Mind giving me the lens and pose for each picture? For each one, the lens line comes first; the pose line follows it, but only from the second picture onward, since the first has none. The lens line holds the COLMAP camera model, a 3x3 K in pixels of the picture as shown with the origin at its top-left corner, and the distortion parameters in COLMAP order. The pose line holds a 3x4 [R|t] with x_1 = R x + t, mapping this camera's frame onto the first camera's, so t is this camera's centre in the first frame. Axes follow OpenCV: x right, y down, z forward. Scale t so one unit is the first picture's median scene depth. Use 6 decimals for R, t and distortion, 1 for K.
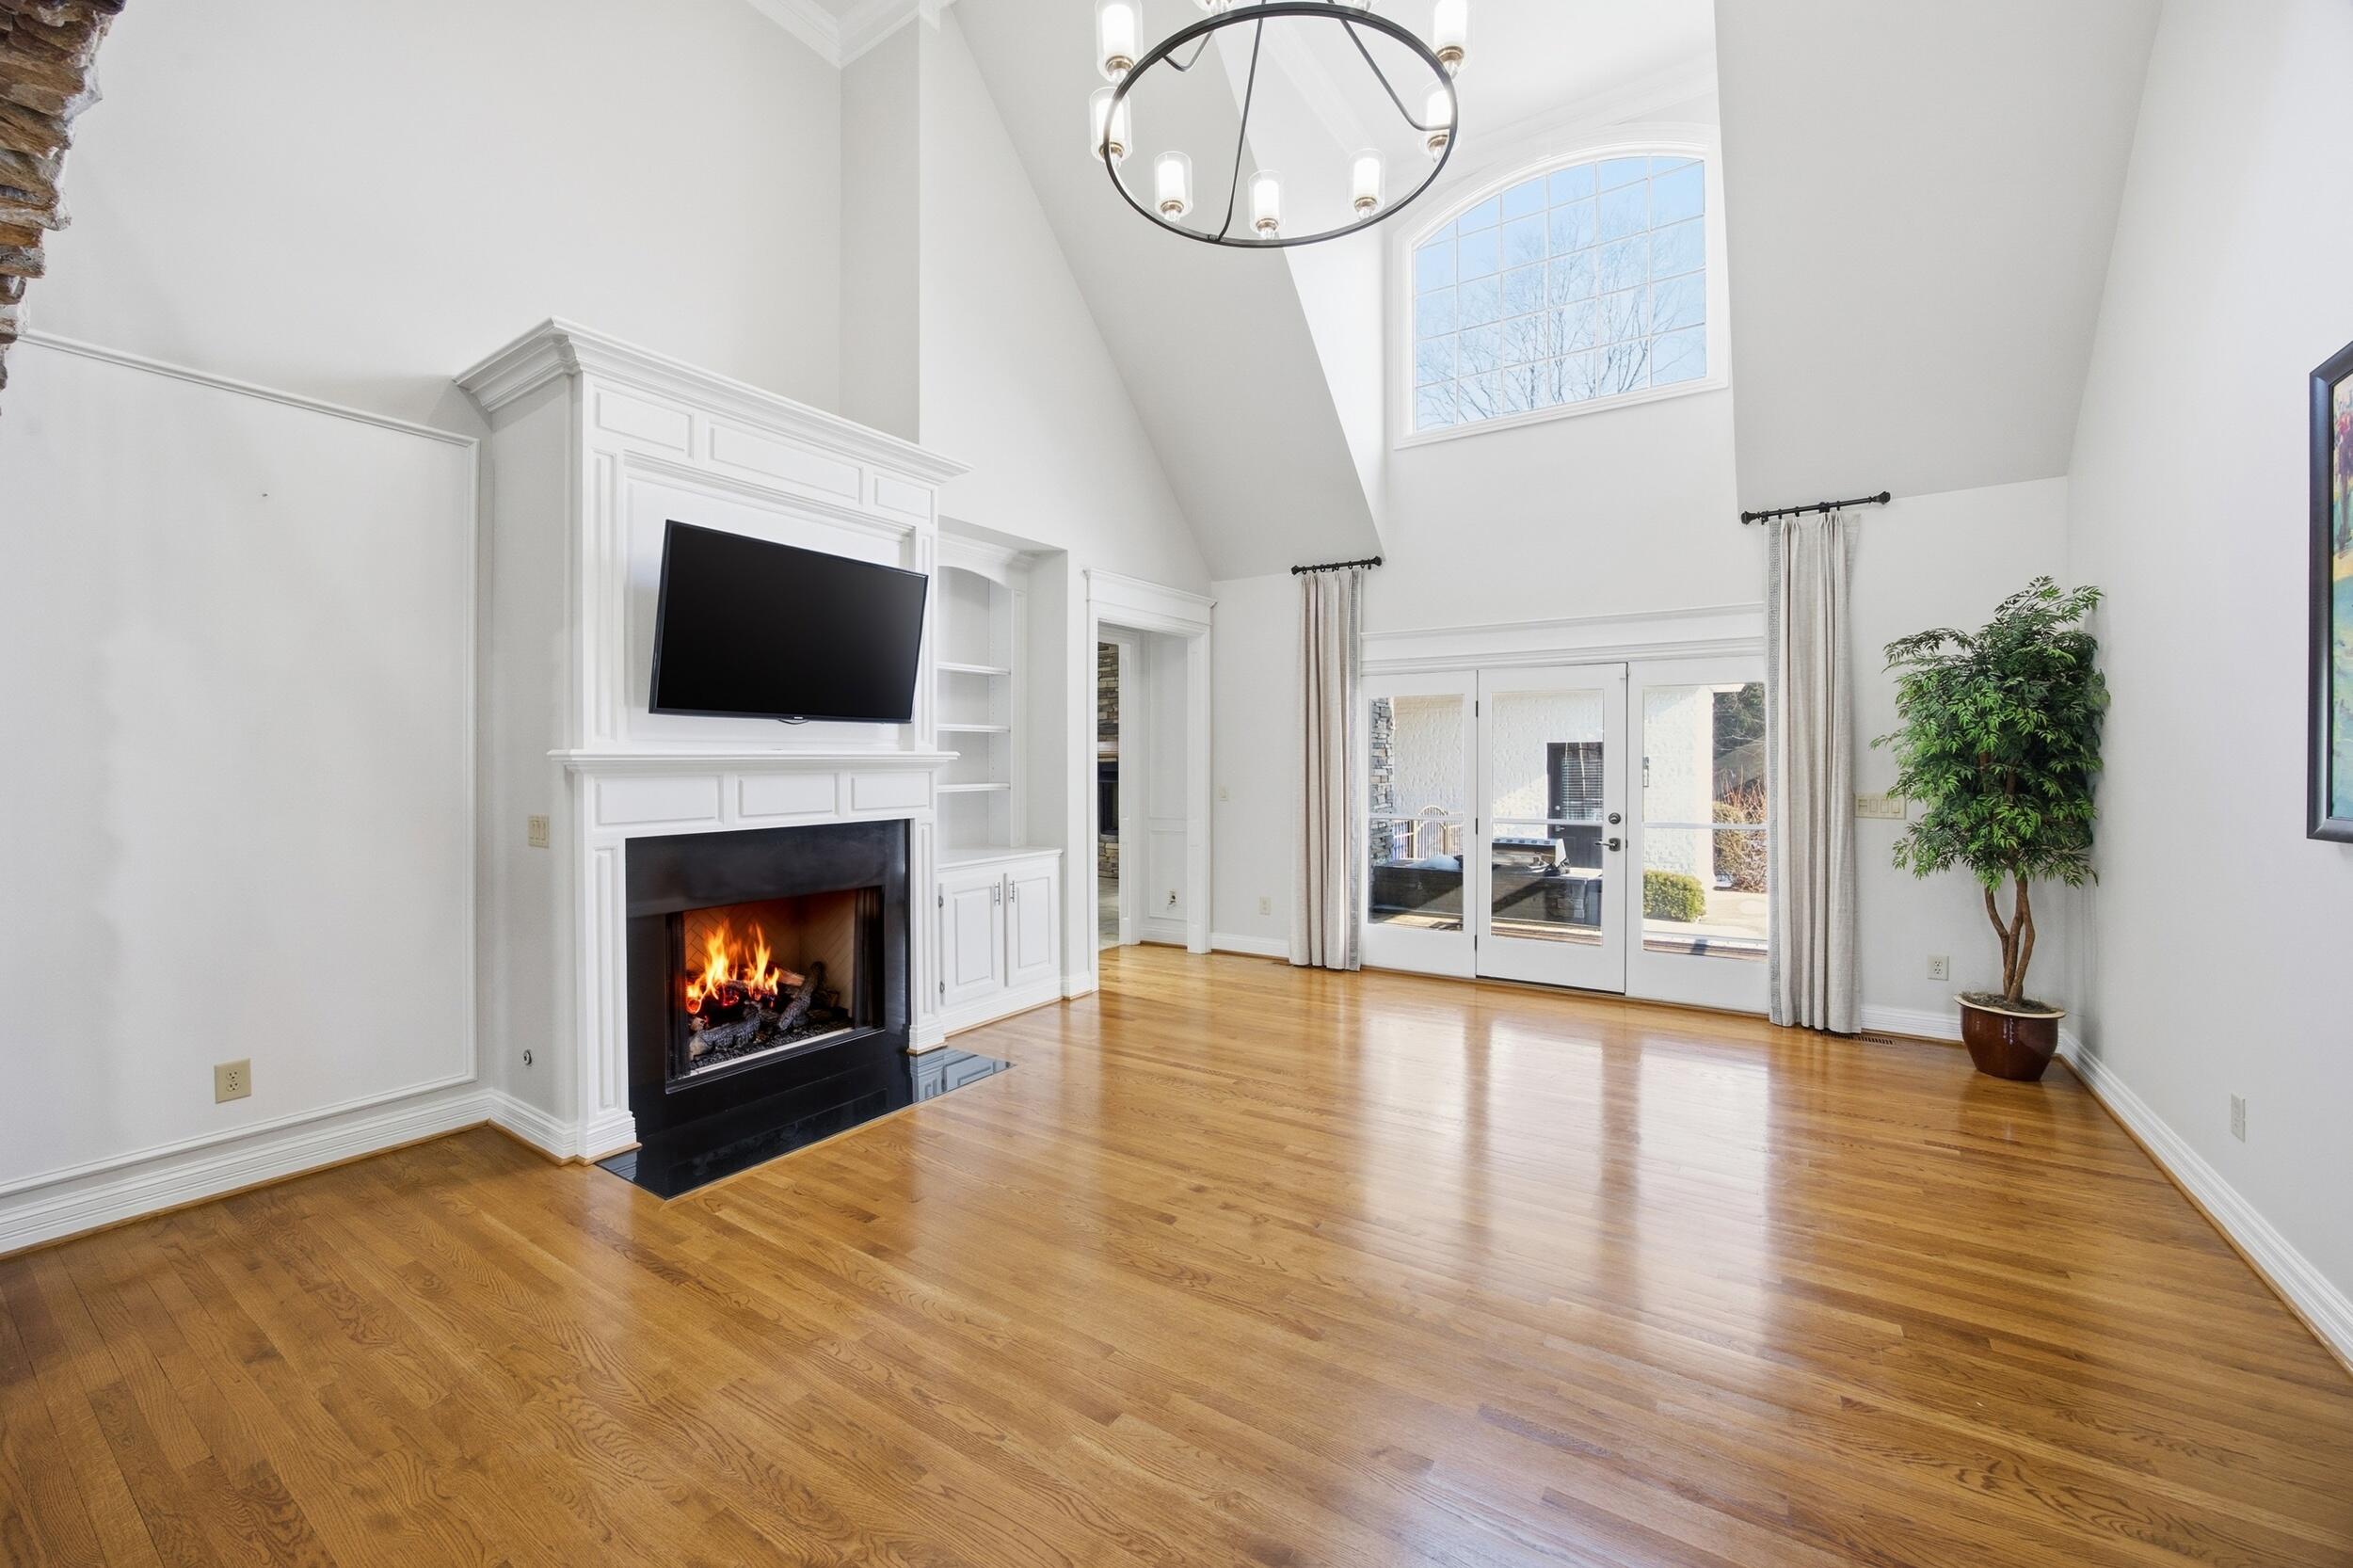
lens RADIAL K [[910.7, 0, 1170.0], [0, 910.7, 767.8], [0, 0, 1]] dist [-0.017127, 0.004055]
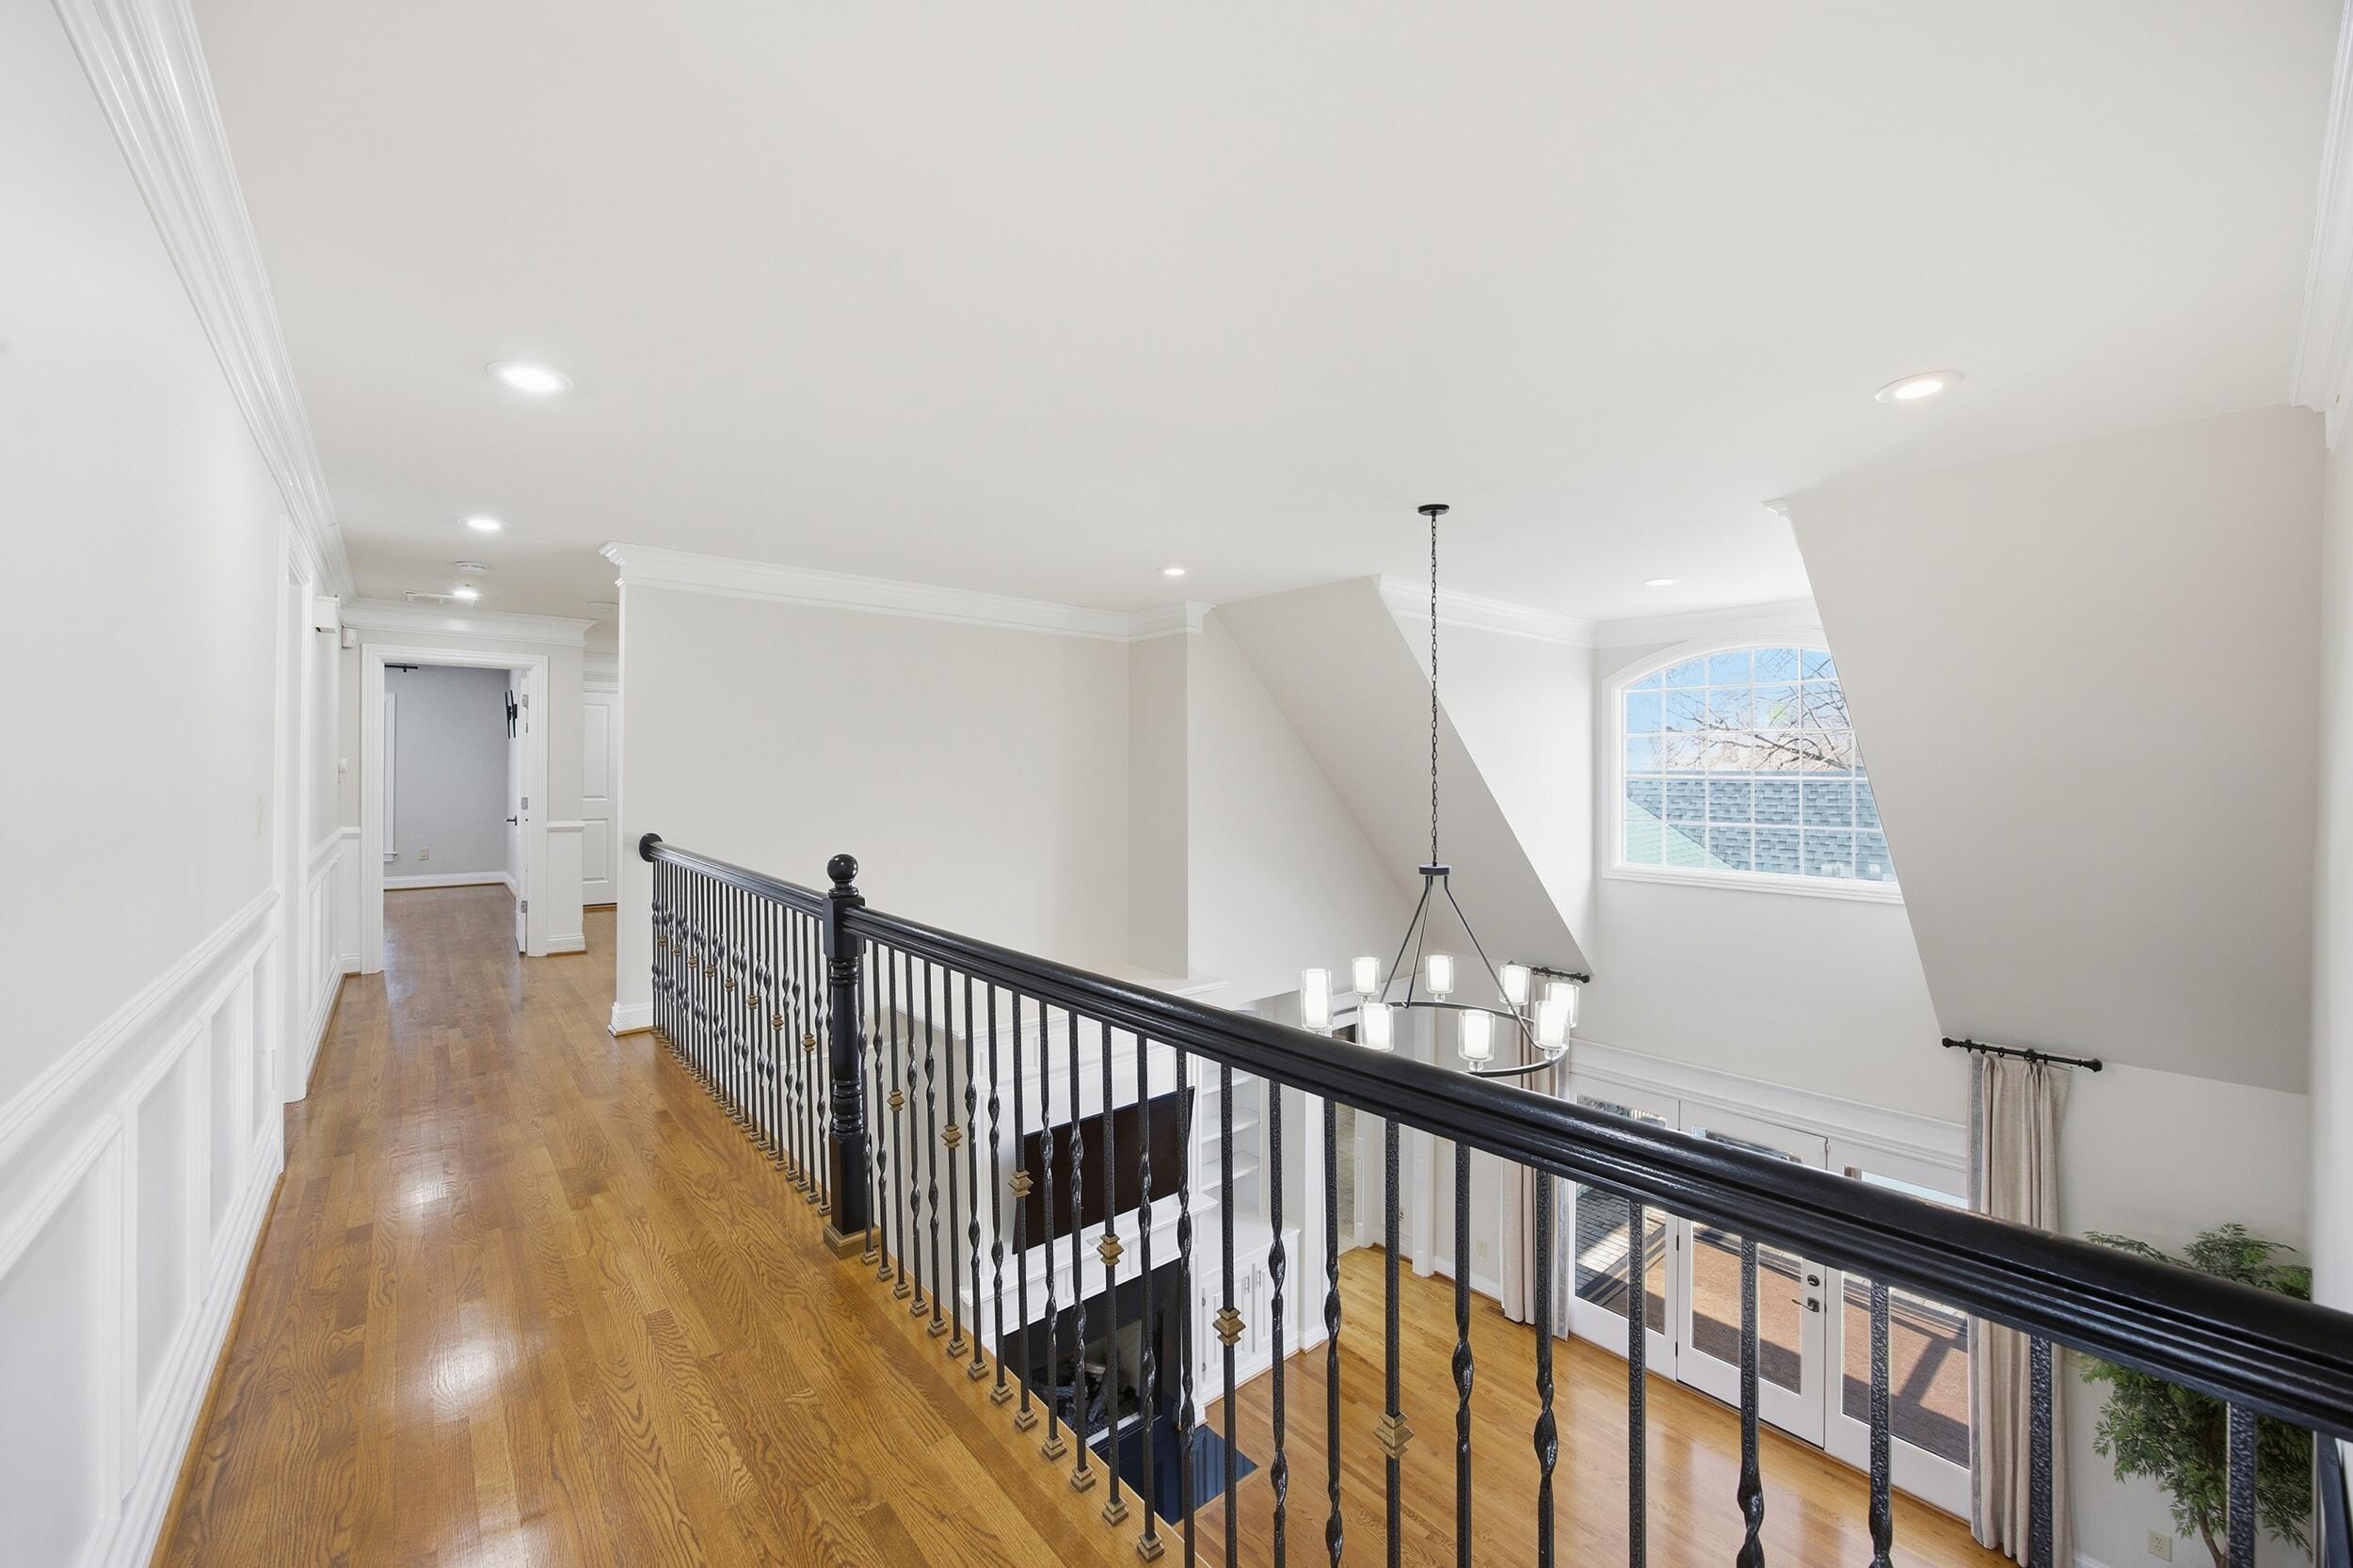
lens RADIAL K [[910.7, 0, 1169.5], [0, 910.7, 774.7], [0, 0, 1]] dist [-0.017127, 0.004055]
pose [[0.963334, -0.004339, -0.268271, 0.050004], [0.001299, 0.999933, -0.011510, -0.599523], [0.268303, 0.010739, 0.963275, -0.263599]]
